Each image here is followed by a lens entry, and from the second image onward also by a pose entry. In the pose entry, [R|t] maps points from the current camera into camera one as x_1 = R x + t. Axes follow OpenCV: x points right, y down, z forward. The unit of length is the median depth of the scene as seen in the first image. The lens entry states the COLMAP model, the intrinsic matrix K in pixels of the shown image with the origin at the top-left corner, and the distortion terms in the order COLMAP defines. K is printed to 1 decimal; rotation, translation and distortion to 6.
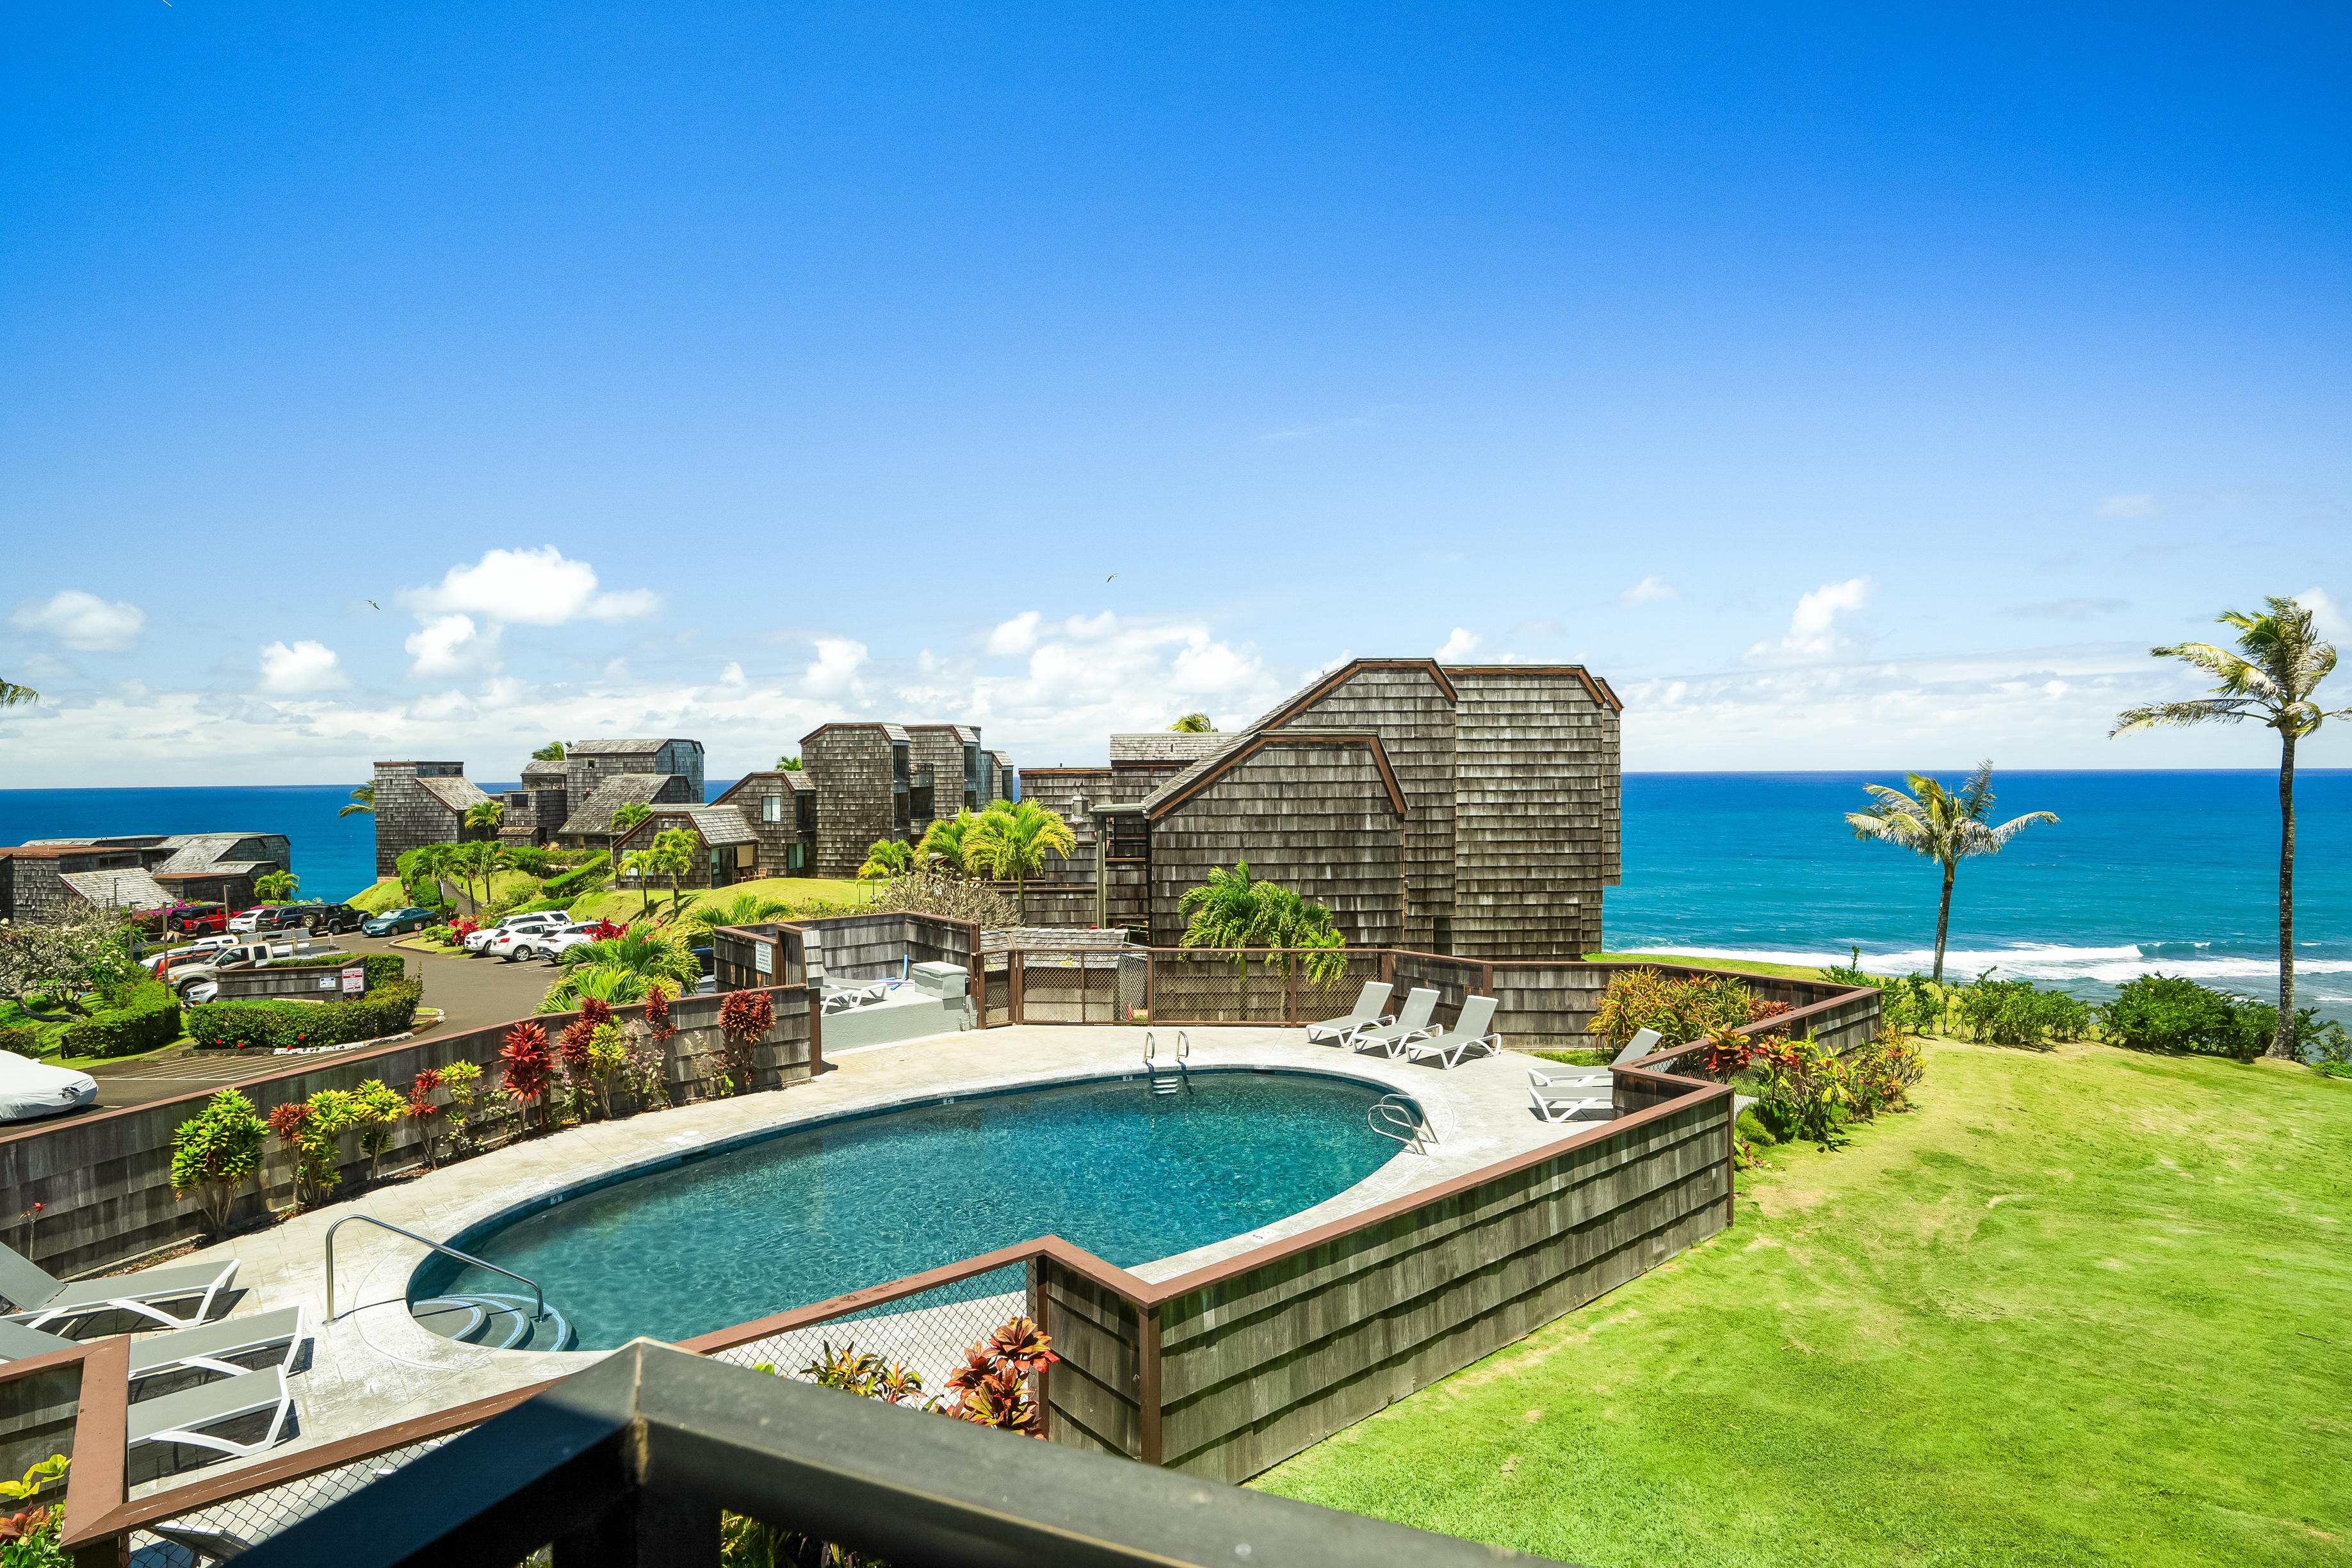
lens RADIAL K [[1224.3, 0, 1176.0], [0, 1224.3, 784.0], [0, 0, 1]] dist [-0.046337, 0.033161]
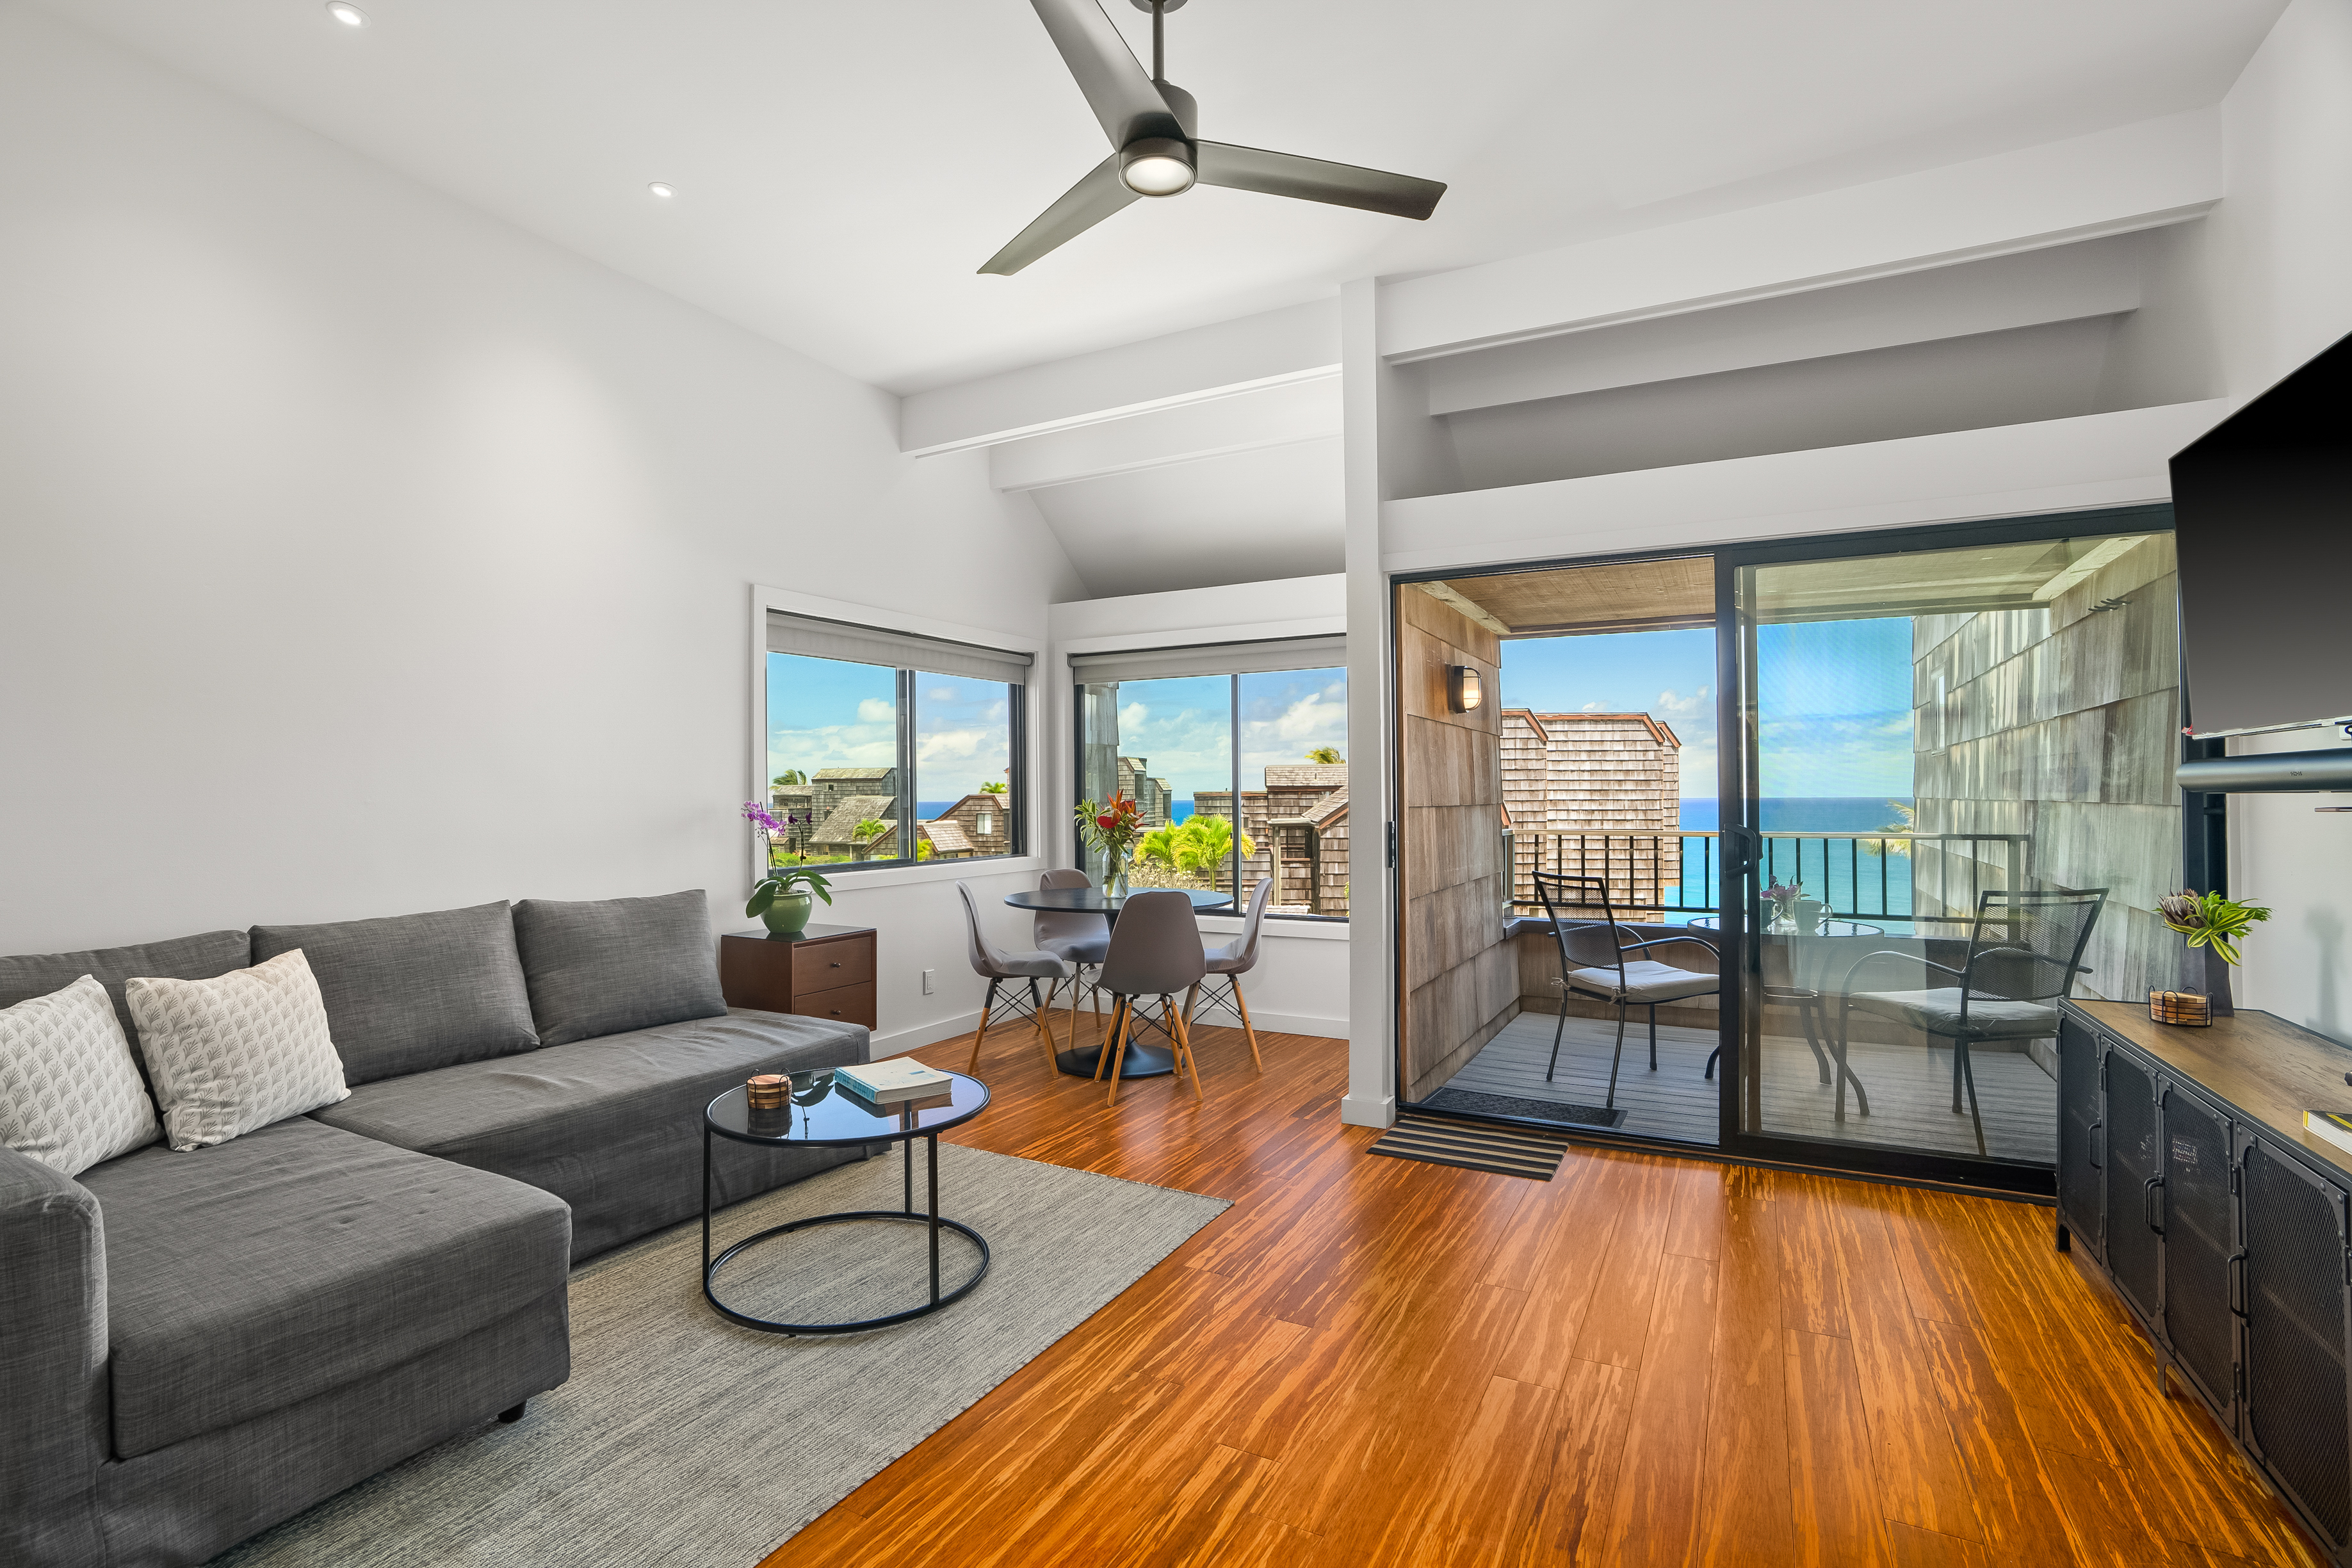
lens RADIAL K [[1100.3, 0, 1176.0], [0, 1100.3, 784.0], [0, 0, 1]] dist [-0.066847, -0.000100]
pose [[0.995270, 0.002258, -0.097116, -0.036758], [-0.004344, 0.999764, -0.021272, 0.003643], [0.097045, 0.021593, 0.995046, -0.140973]]
